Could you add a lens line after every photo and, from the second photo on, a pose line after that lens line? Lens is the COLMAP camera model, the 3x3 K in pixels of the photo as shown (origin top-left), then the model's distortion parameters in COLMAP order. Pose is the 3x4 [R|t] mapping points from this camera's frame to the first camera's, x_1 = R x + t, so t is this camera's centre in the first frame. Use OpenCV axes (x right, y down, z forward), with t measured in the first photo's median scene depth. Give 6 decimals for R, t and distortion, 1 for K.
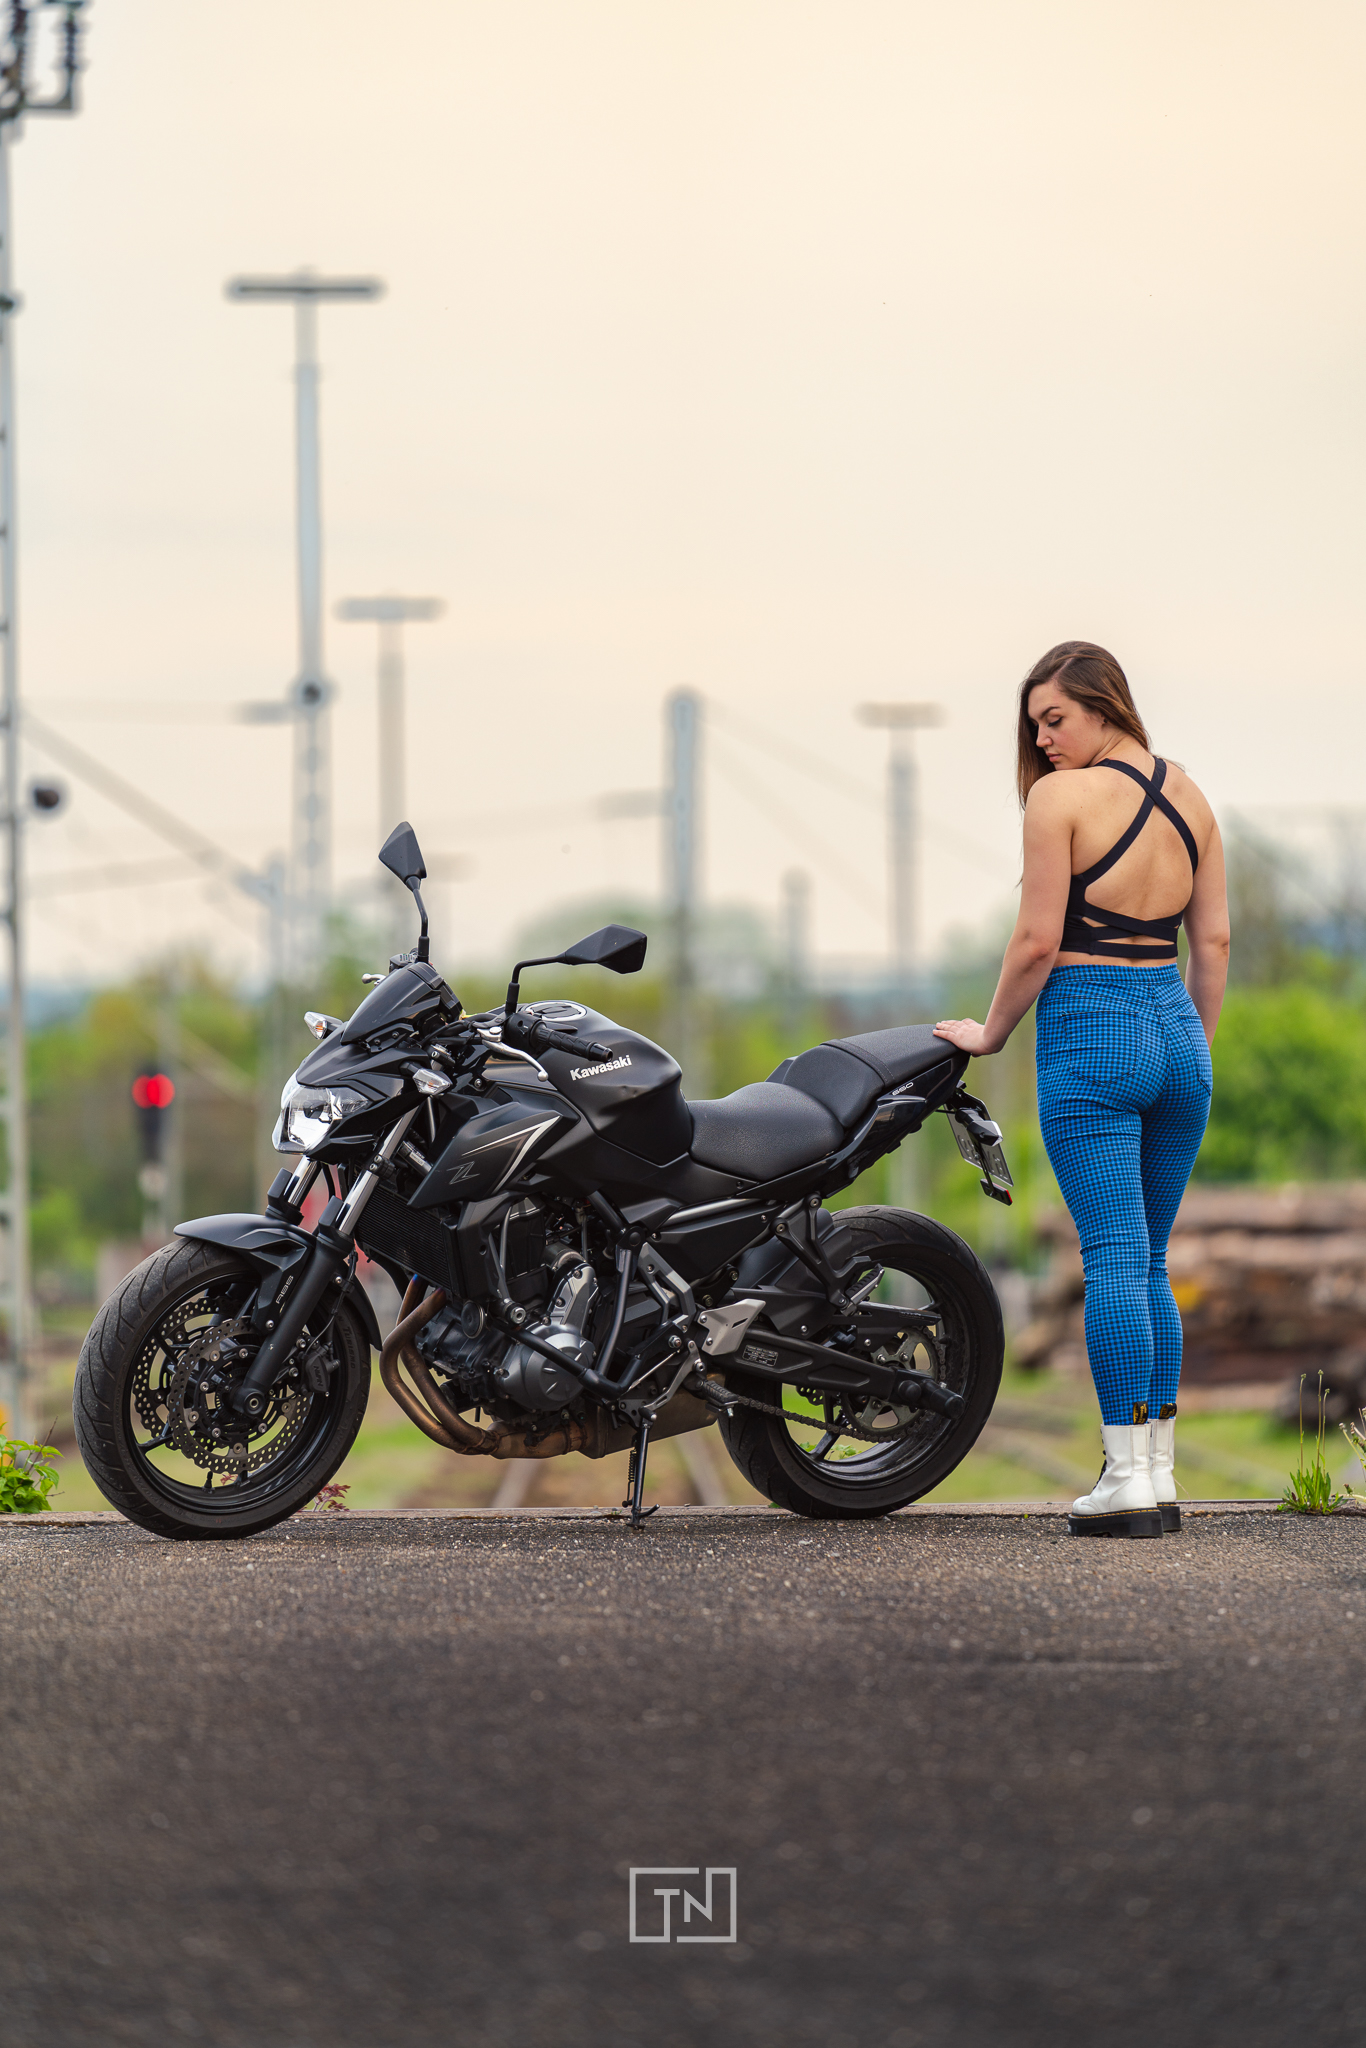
lens RADIAL K [[13404.3, 0, 682.3], [0, 13404.3, 1023.4], [0, 0, 1]] dist [-0.175798, 0.000000]
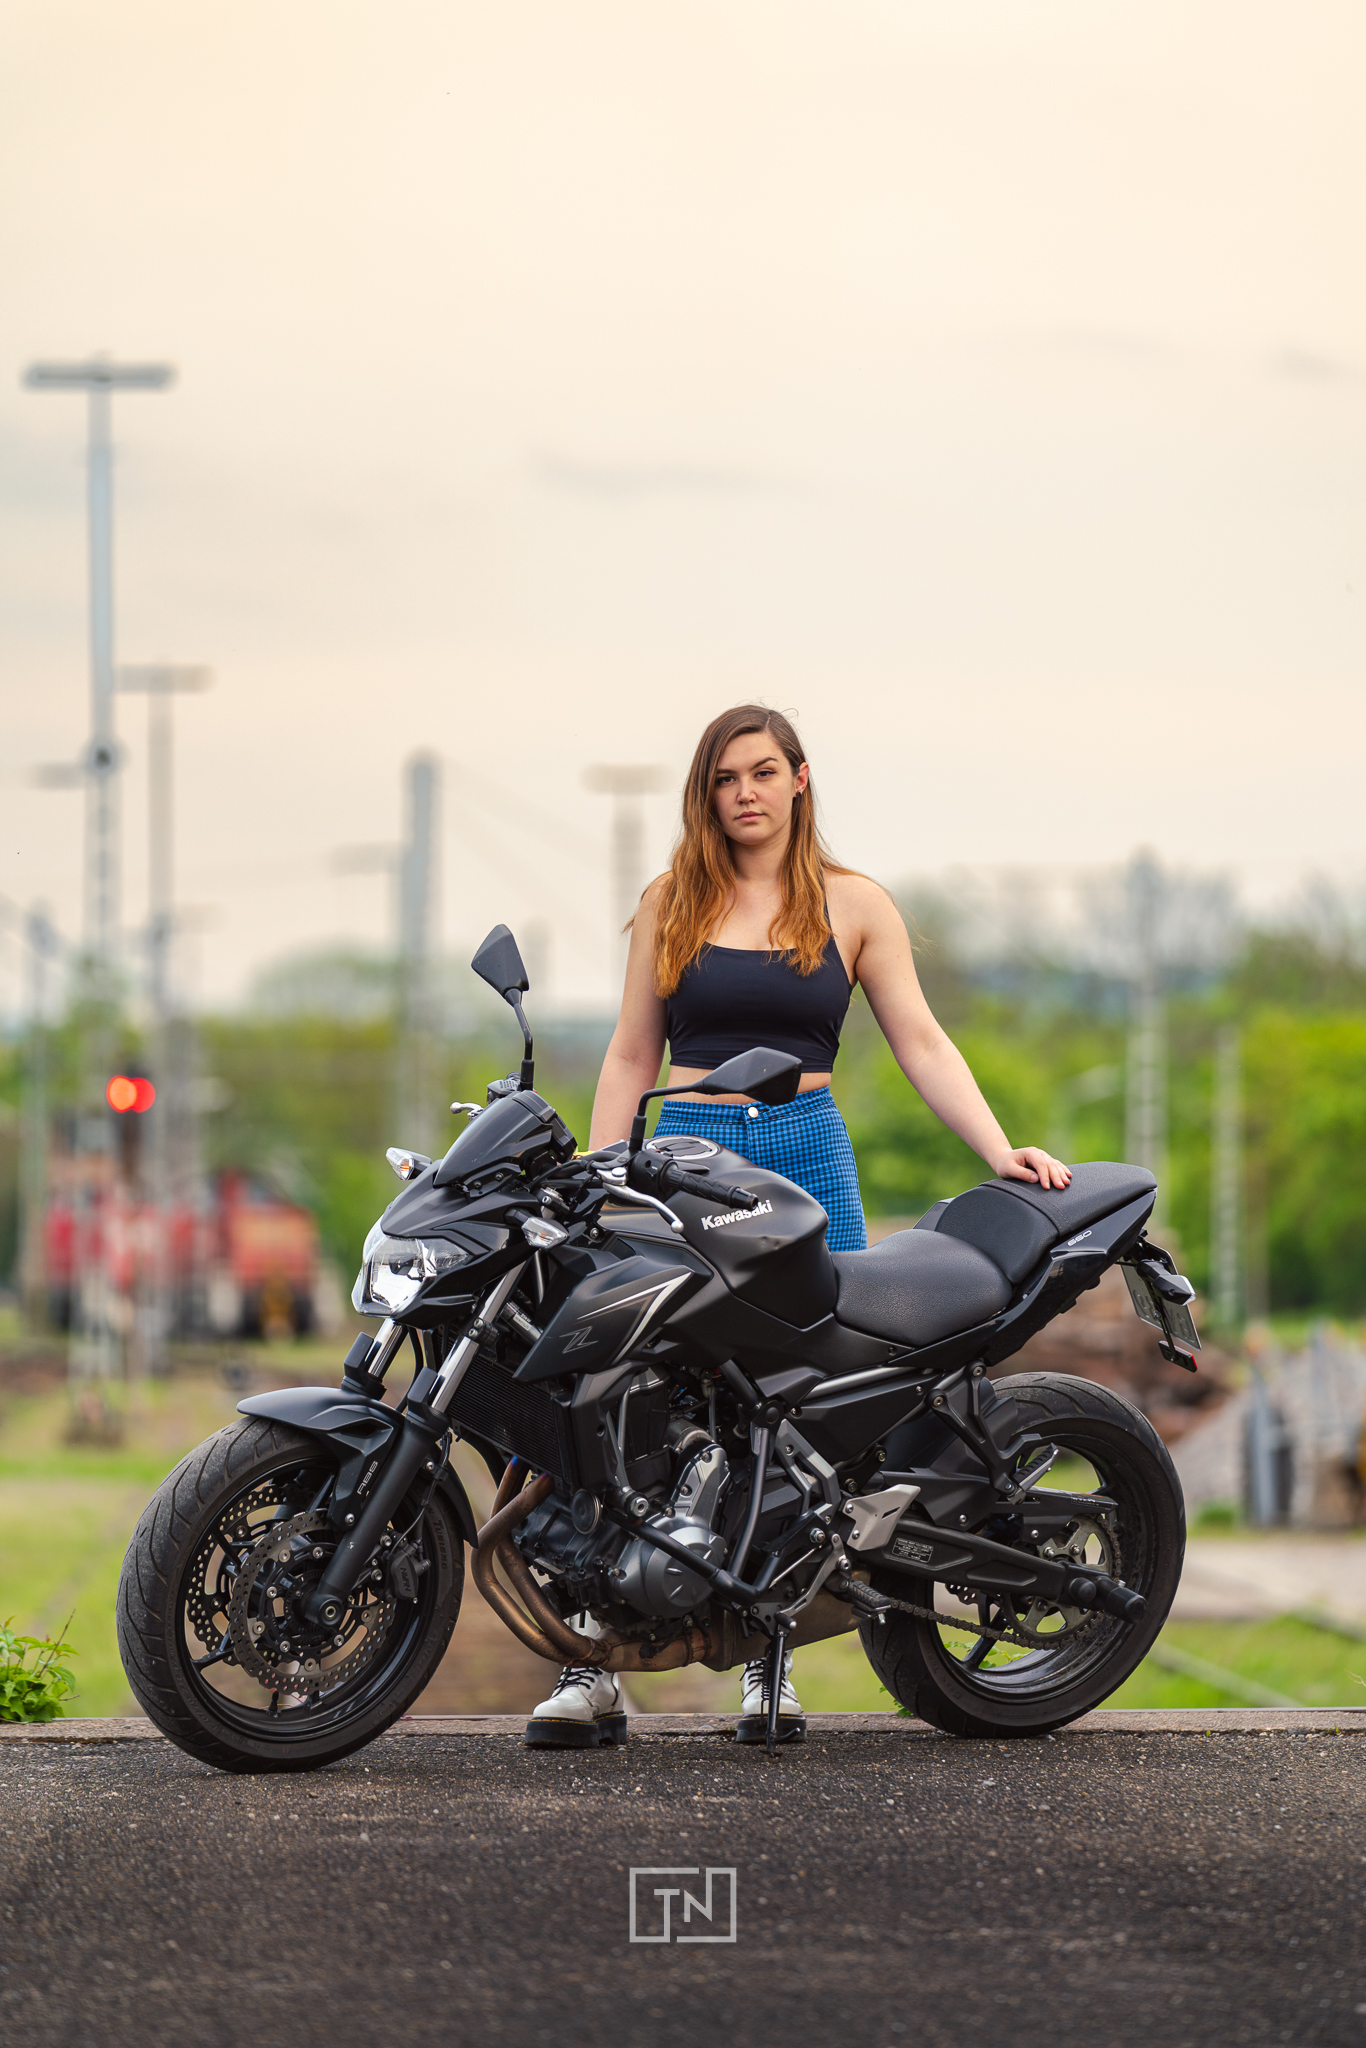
lens RADIAL K [[11597.3, 0, 681.9], [0, 11597.3, 1022.7], [0, 0, 1]] dist [0.273806, 0.000000]
pose [[0.999548, 0.003880, 0.029825, -0.031287], [-0.003831, 0.999991, -0.001695, -0.007559], [-0.029831, 0.001580, 0.999554, 0.263156]]
